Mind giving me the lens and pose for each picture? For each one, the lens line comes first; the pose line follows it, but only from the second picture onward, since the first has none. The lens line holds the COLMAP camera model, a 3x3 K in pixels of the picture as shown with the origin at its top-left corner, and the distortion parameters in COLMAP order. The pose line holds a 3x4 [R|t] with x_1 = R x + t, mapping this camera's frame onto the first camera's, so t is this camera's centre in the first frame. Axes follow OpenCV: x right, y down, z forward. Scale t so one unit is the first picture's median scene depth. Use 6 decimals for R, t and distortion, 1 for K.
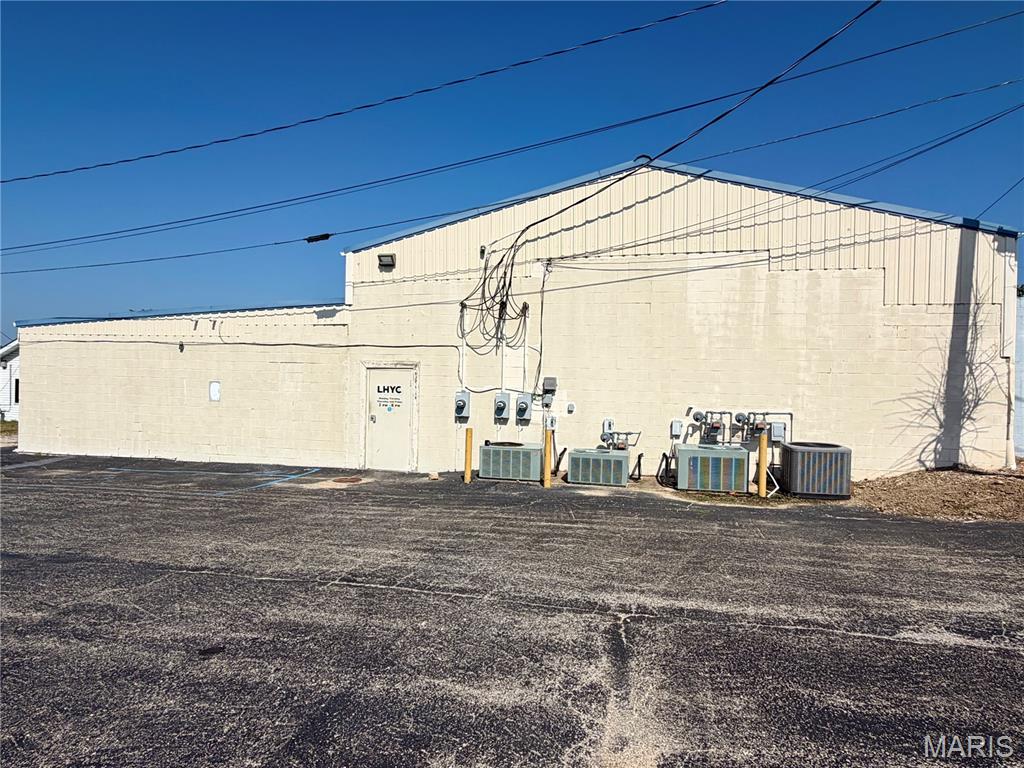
lens RADIAL K [[596.5, 0, 515.4], [0, 596.5, 386.8], [0, 0, 1]] dist [0.007502, 0.000196]
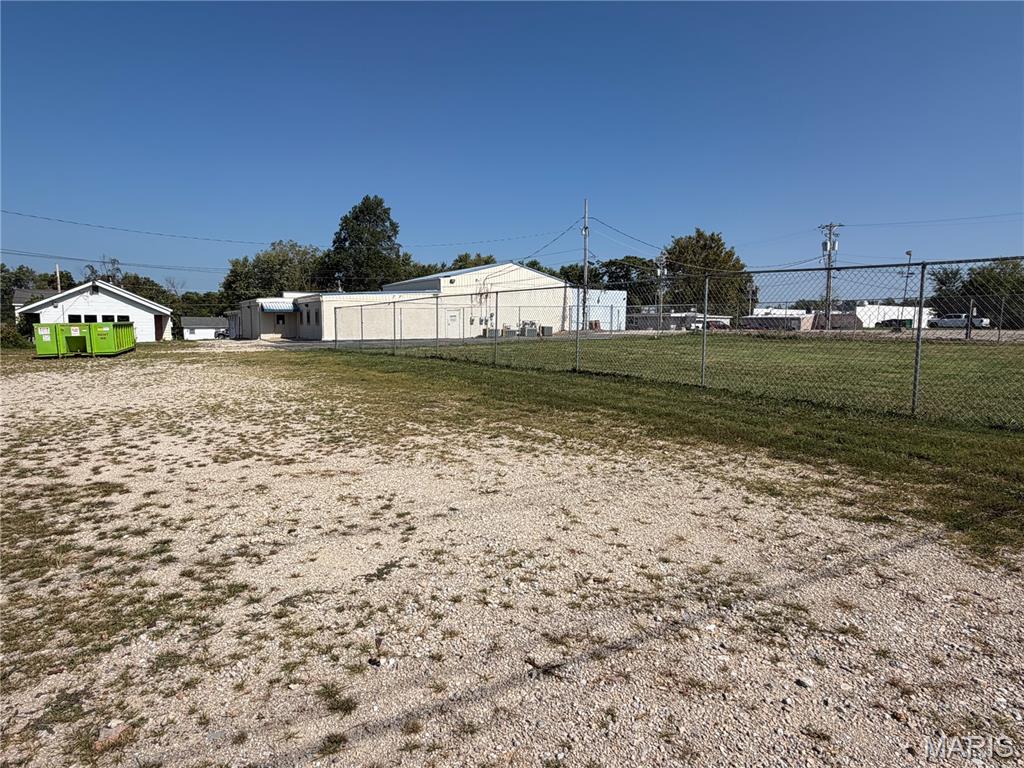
lens RADIAL K [[596.5, 0, 510.9], [0, 596.5, 390.8], [0, 0, 1]] dist [0.007502, 0.000196]
pose [[0.736066, -0.085375, 0.671505, -2.450847], [0.010039, 0.993282, 0.115281, 0.042374], [-0.676836, -0.078113, 0.731978, -1.976615]]
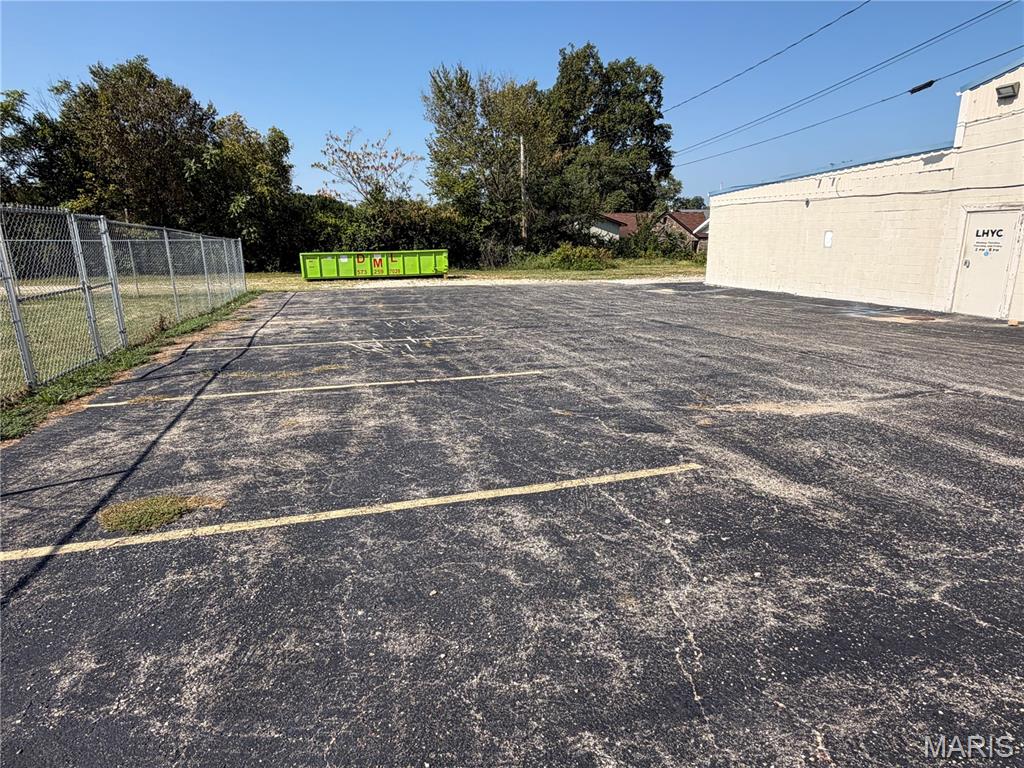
lens RADIAL K [[596.5, 0, 514.2], [0, 596.5, 382.9], [0, 0, 1]] dist [0.007502, 0.000196]
pose [[0.495558, 0.185594, -0.848515, 0.282232], [0.016748, 0.974681, 0.222971, 0.011239], [0.868413, -0.124706, 0.479903, -0.183231]]
